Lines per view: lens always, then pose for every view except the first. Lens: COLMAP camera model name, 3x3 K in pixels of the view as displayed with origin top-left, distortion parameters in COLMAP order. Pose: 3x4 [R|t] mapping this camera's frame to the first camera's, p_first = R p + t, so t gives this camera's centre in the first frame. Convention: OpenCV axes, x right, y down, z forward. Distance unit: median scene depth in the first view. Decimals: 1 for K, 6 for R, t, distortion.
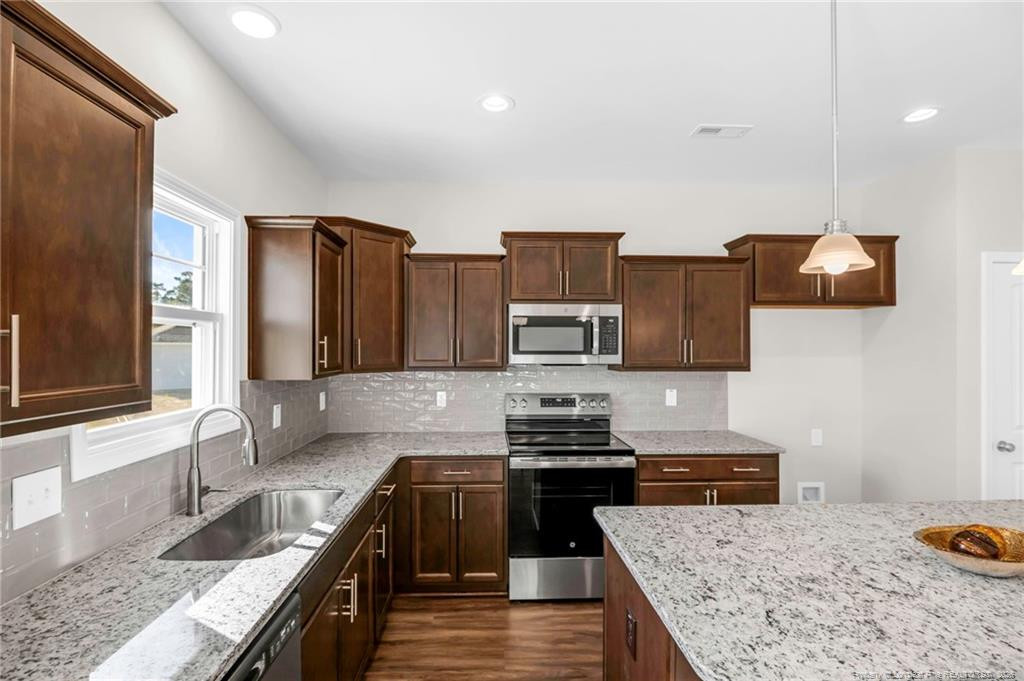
lens RADIAL K [[468.7, 0, 501.8], [0, 468.7, 347.1], [0, 0, 1]] dist [-0.004866, -0.004031]
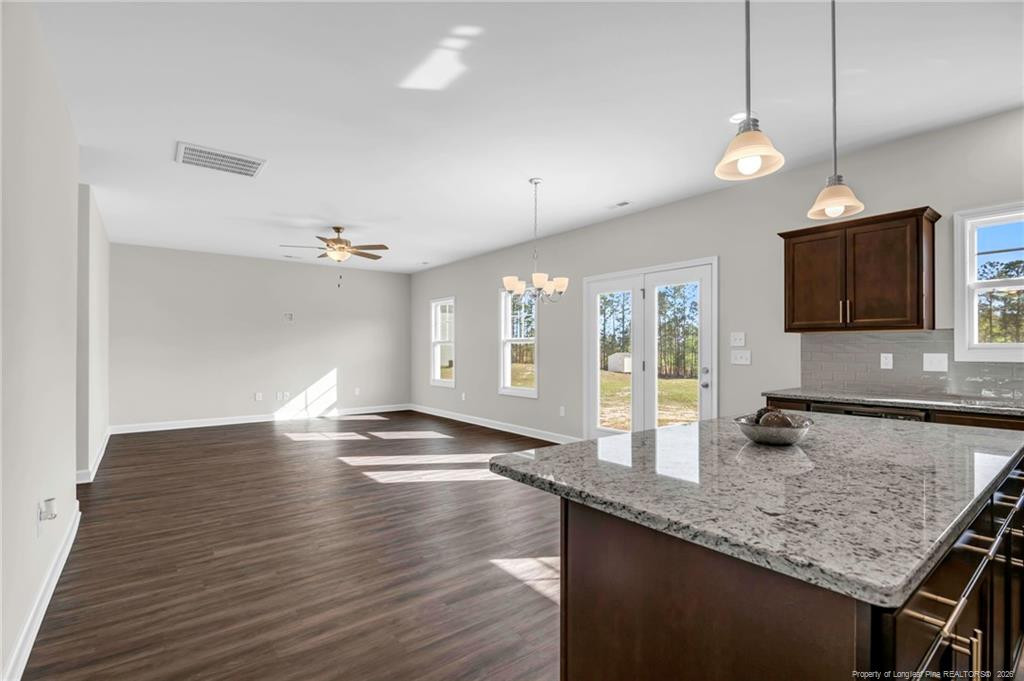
lens RADIAL K [[468.7, 0, 507.9], [0, 468.7, 346.5], [0, 0, 1]] dist [-0.004866, -0.004031]
pose [[-0.813991, -0.017193, -0.580624, 1.015382], [-0.012823, 0.999850, -0.011629, 0.115261], [0.580736, -0.002021, -0.814089, 0.689782]]
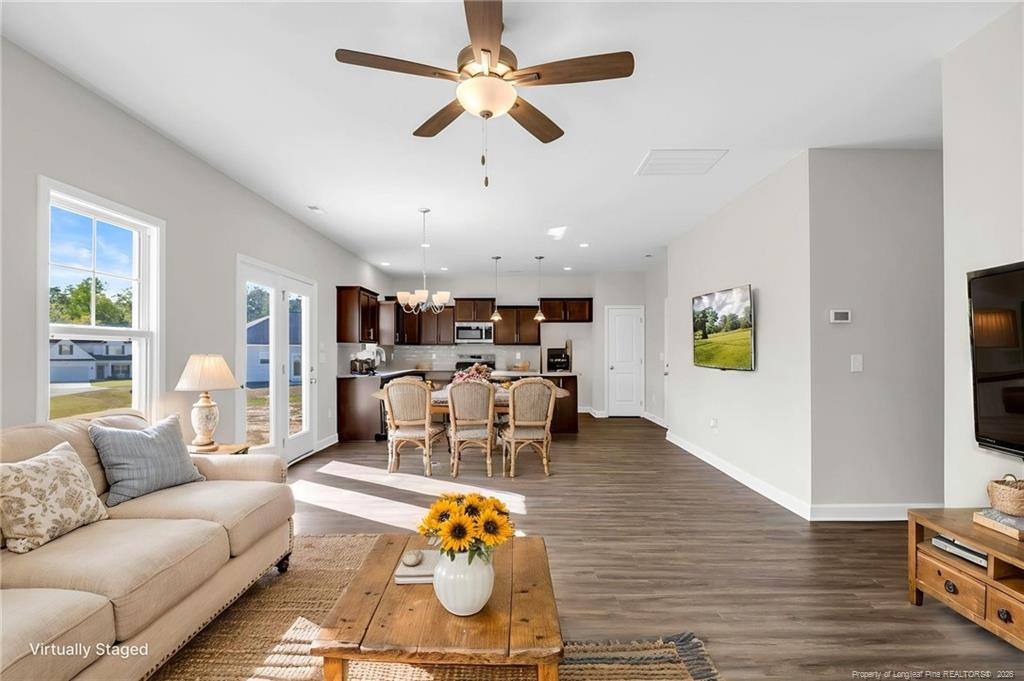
lens RADIAL K [[468.7, 0, 520.1], [0, 468.7, 344.0], [0, 0, 1]] dist [-0.004866, -0.004031]
pose [[0.999375, -0.001878, -0.035305, 0.541173], [0.001074, 0.999739, -0.022800, 0.113824], [0.035339, 0.022748, 0.999116, -2.006536]]
